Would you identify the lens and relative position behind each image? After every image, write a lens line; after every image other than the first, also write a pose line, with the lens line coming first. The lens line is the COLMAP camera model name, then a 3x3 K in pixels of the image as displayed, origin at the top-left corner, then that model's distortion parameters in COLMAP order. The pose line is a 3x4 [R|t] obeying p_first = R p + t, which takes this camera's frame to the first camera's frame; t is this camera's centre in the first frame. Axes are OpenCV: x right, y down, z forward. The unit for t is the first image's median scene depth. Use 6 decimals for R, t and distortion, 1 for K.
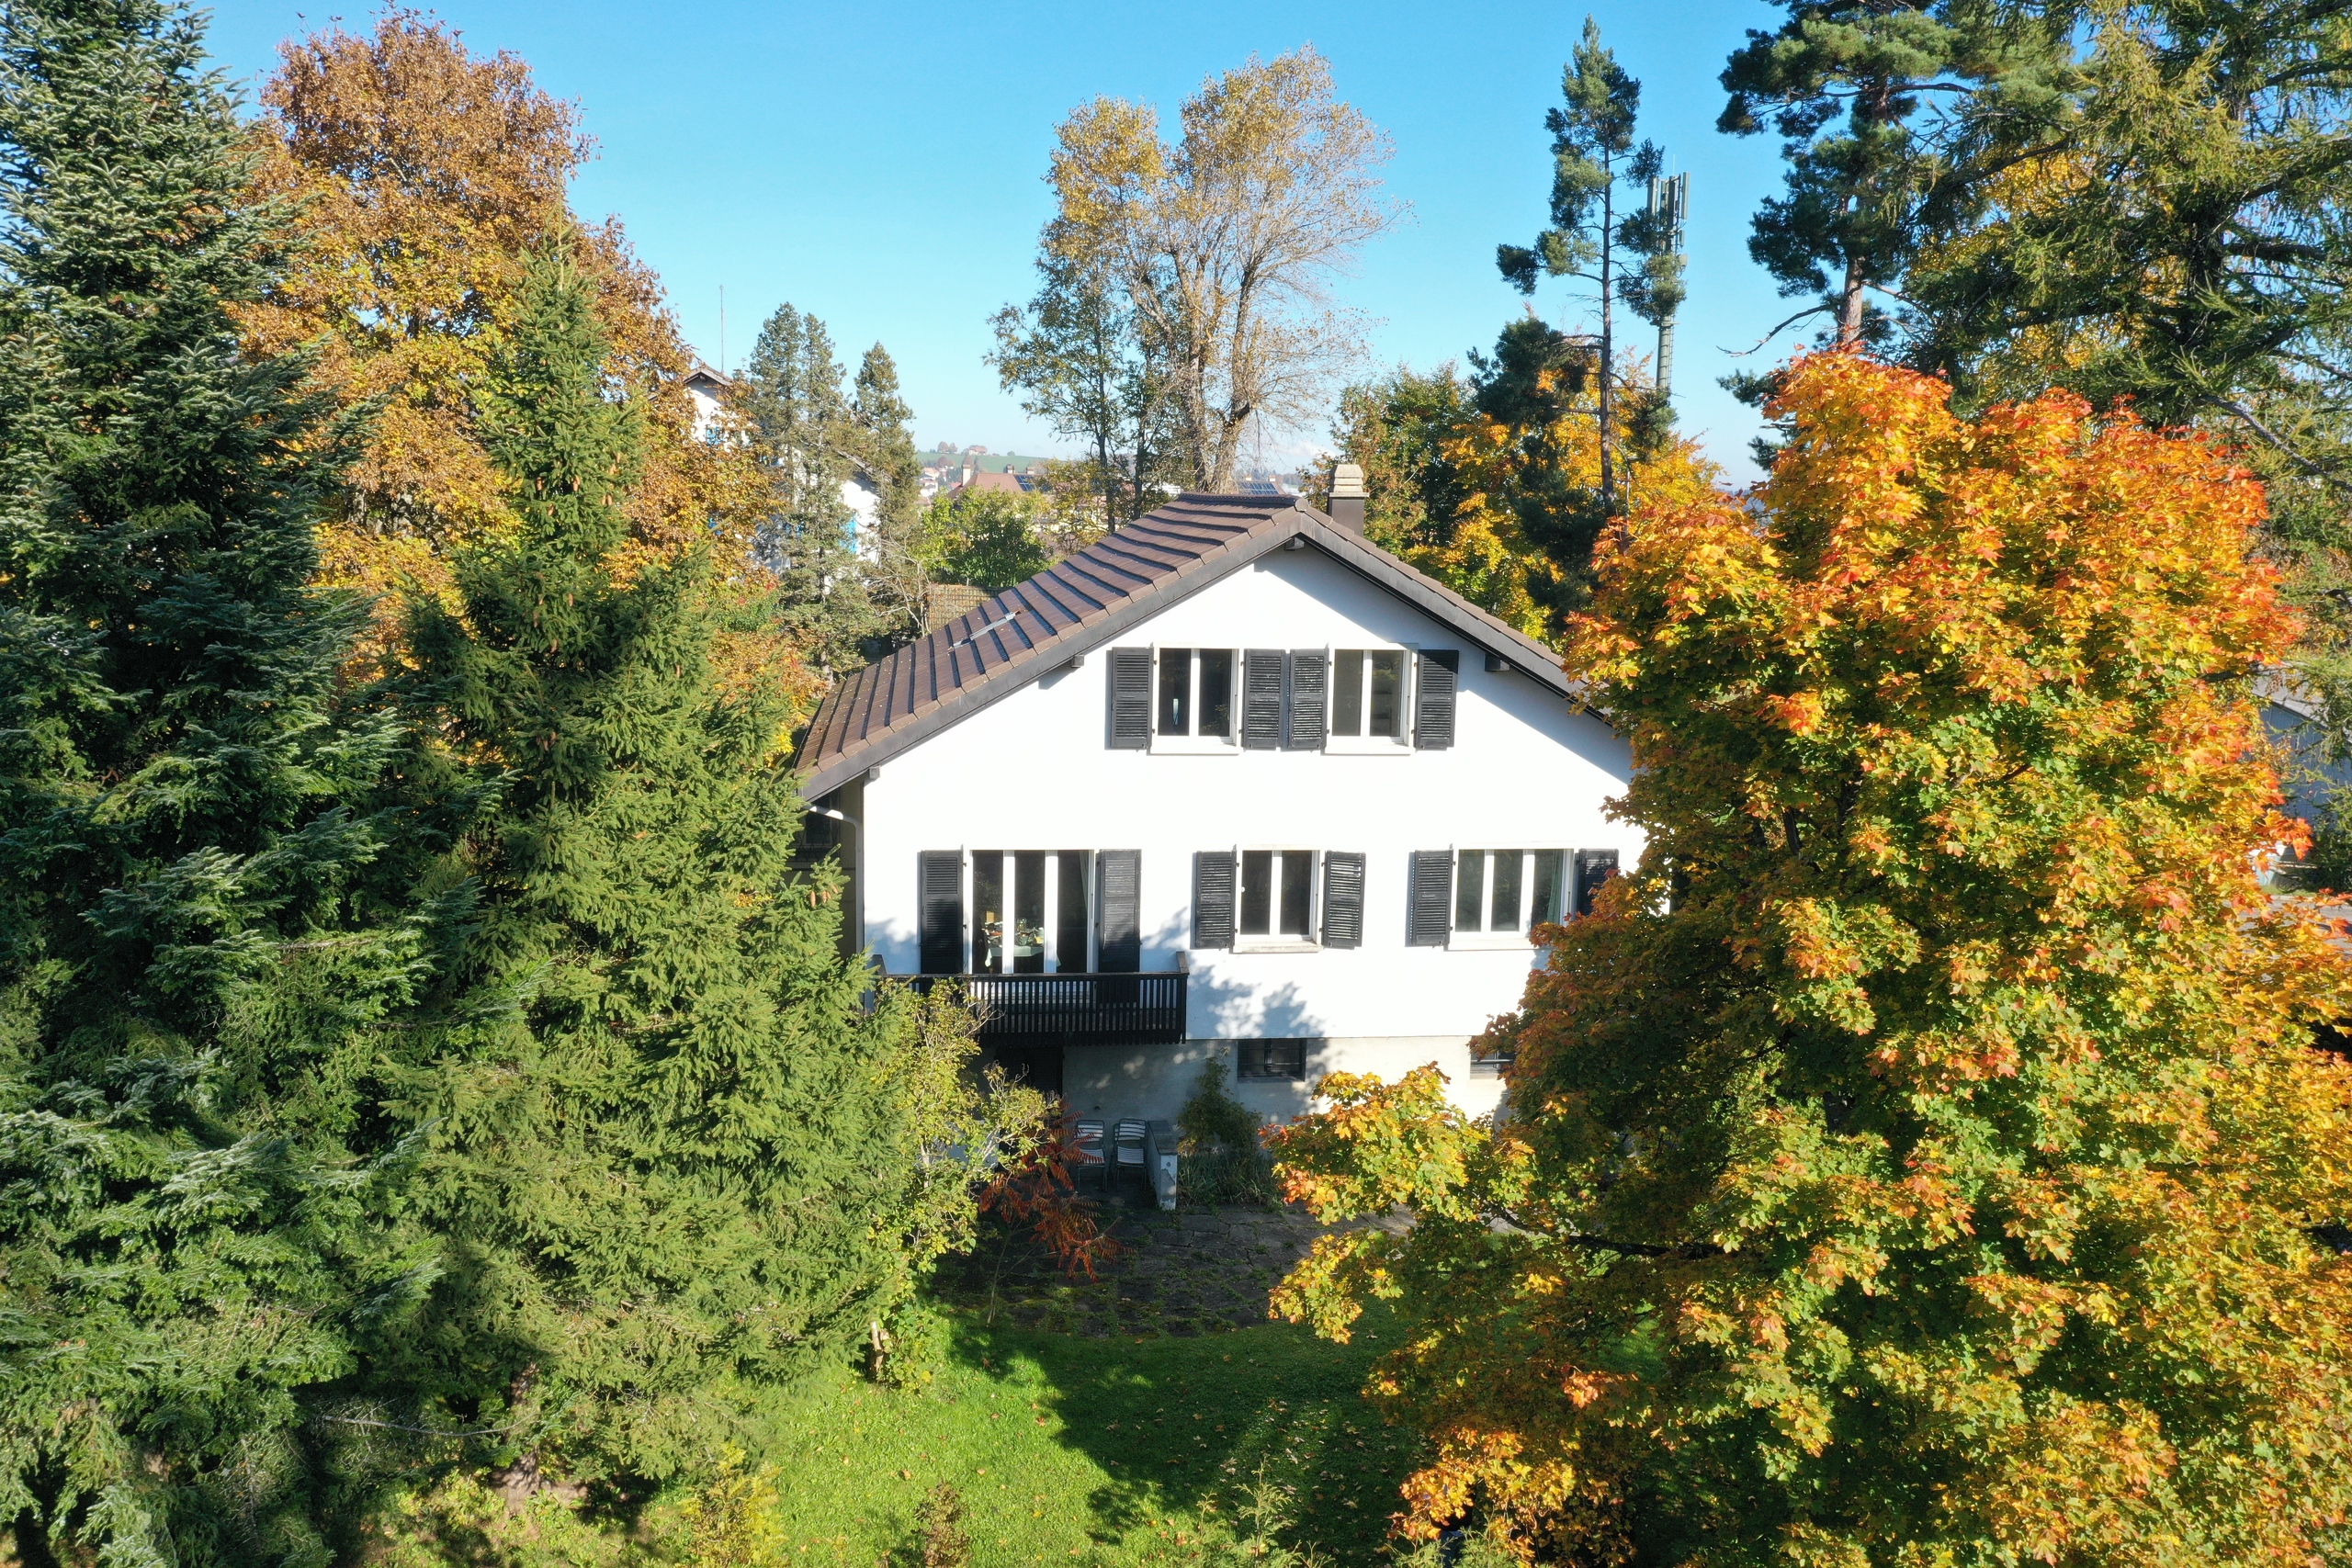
lens RADIAL K [[1860.2, 0, 1176.0], [0, 1860.2, 784.0], [0, 0, 1]] dist [0.020766, -0.004338]
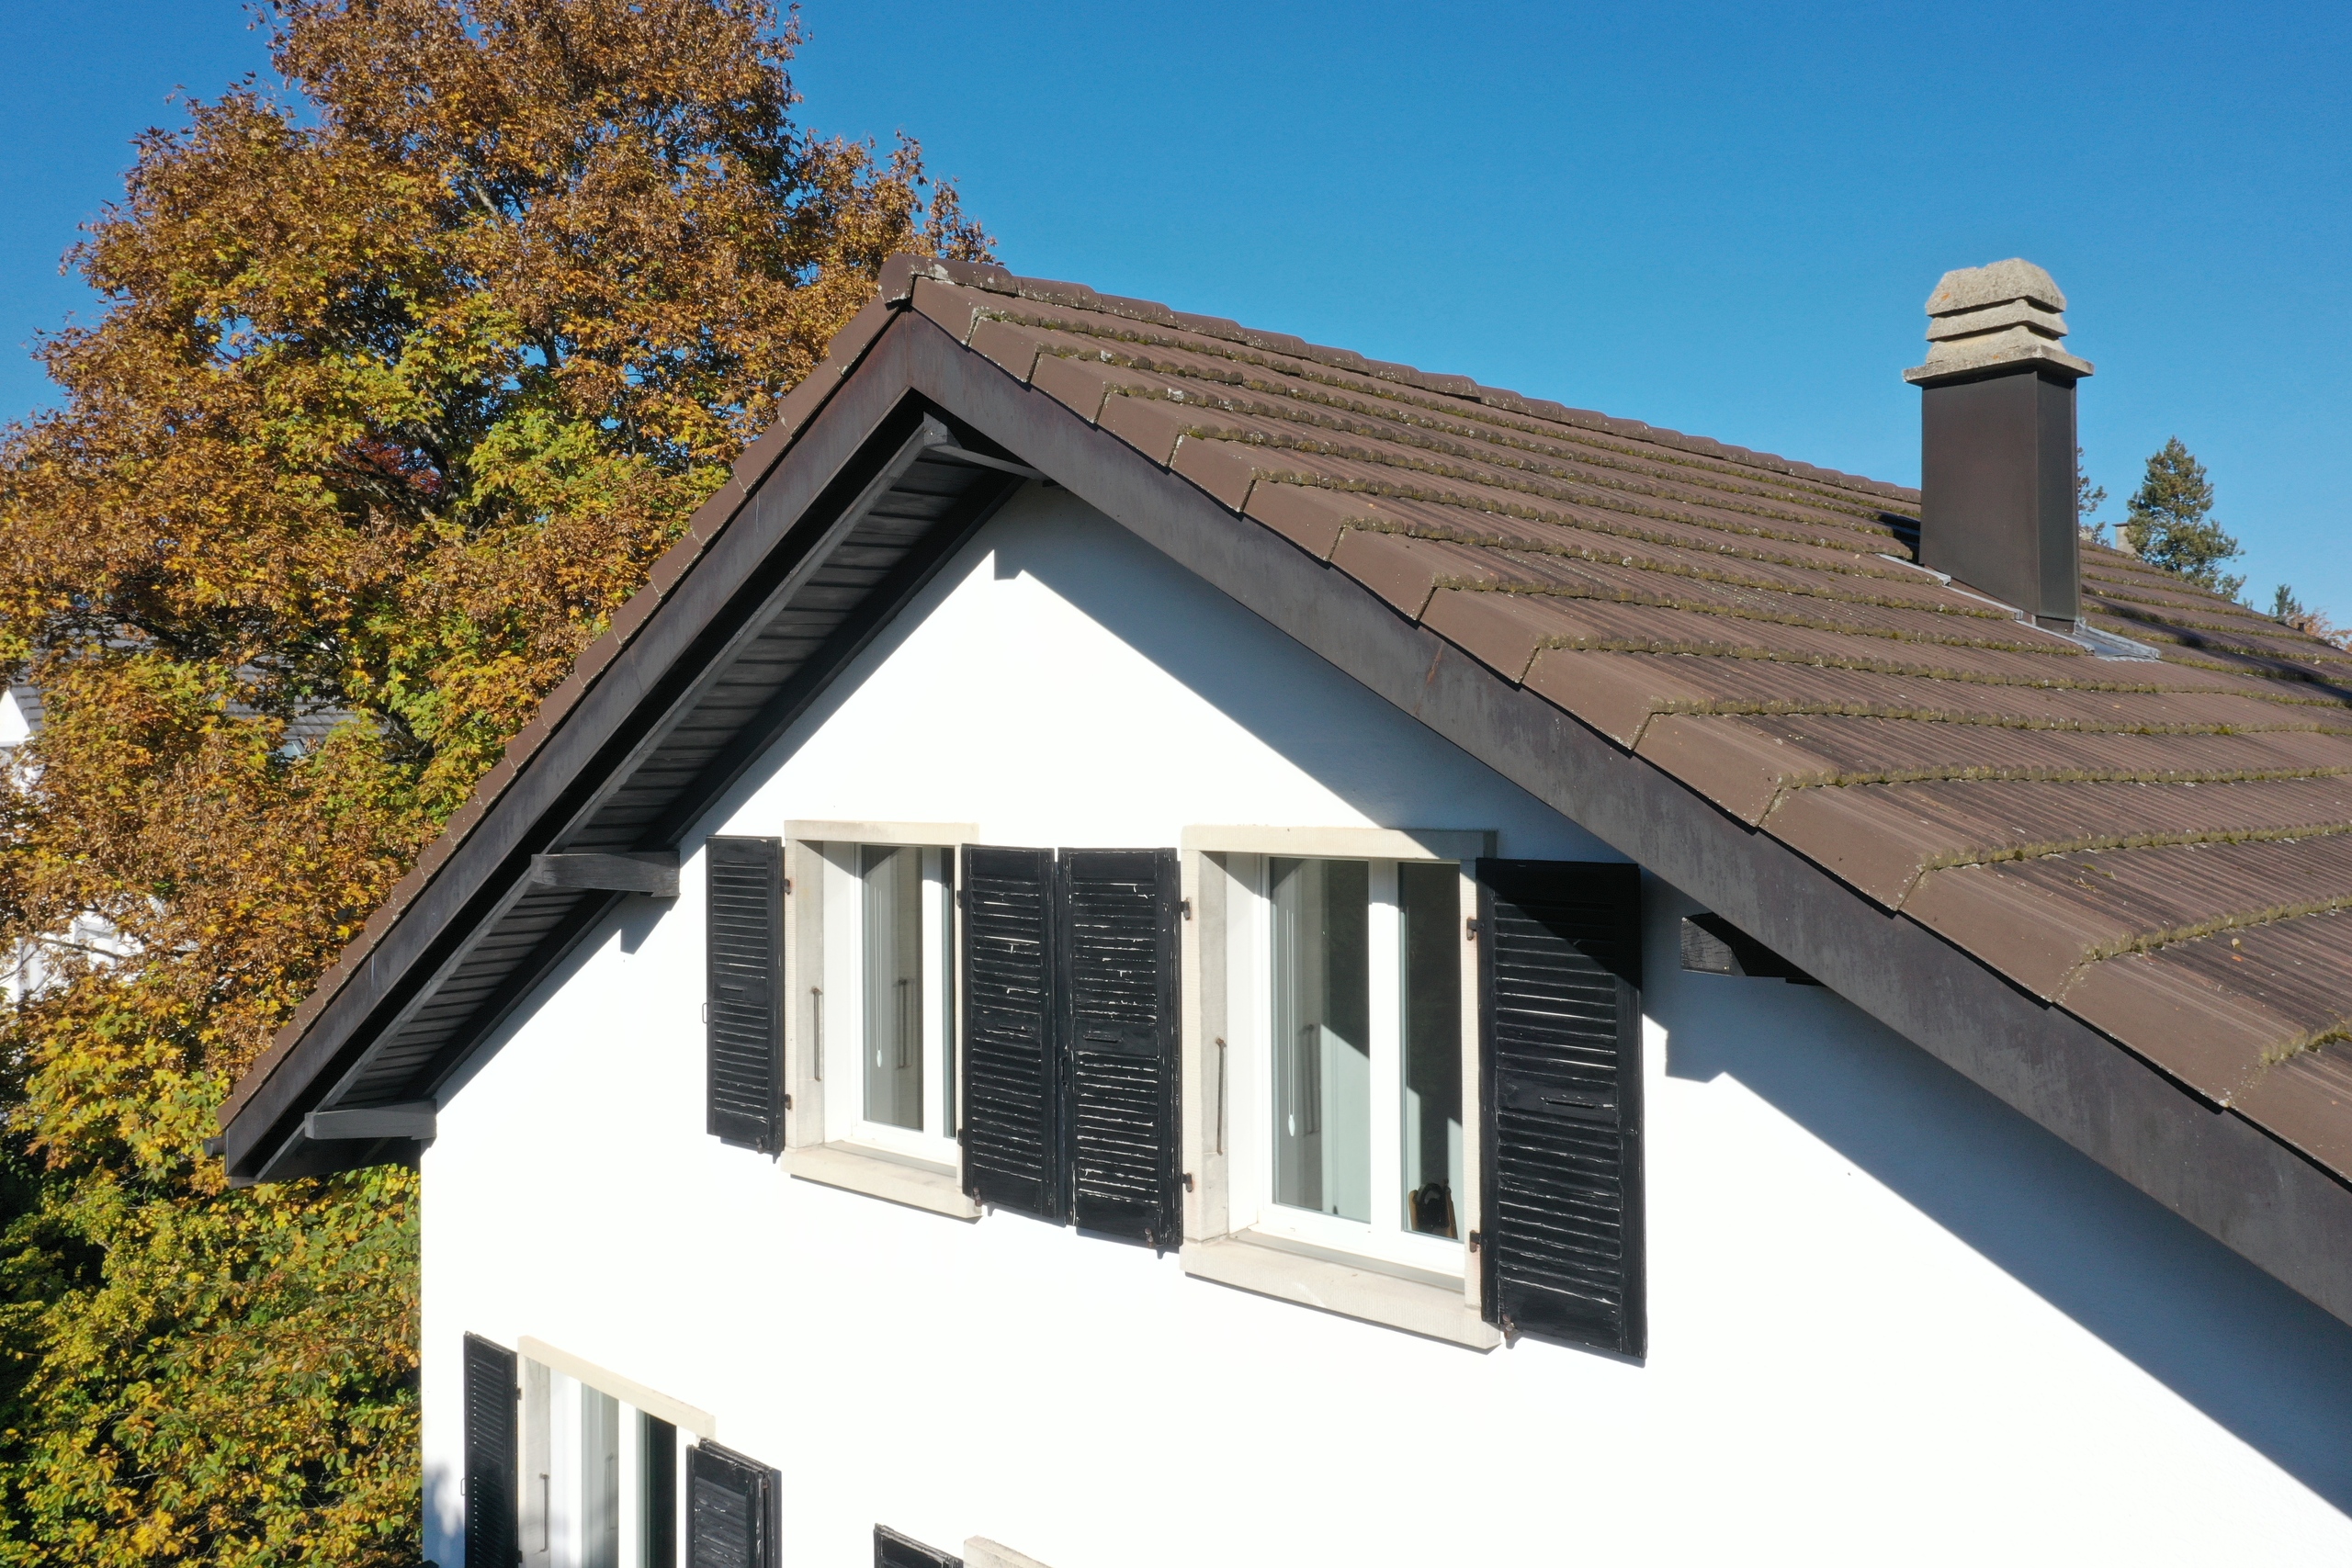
lens RADIAL K [[1860.2, 0, 1176.0], [0, 1860.2, 784.0], [0, 0, 1]] dist [0.020766, -0.004338]
pose [[0.607106, -0.024063, -0.794257, 0.276088], [-0.100945, 0.989108, -0.107126, -0.052499], [0.788183, 0.145213, 0.598064, 0.820238]]
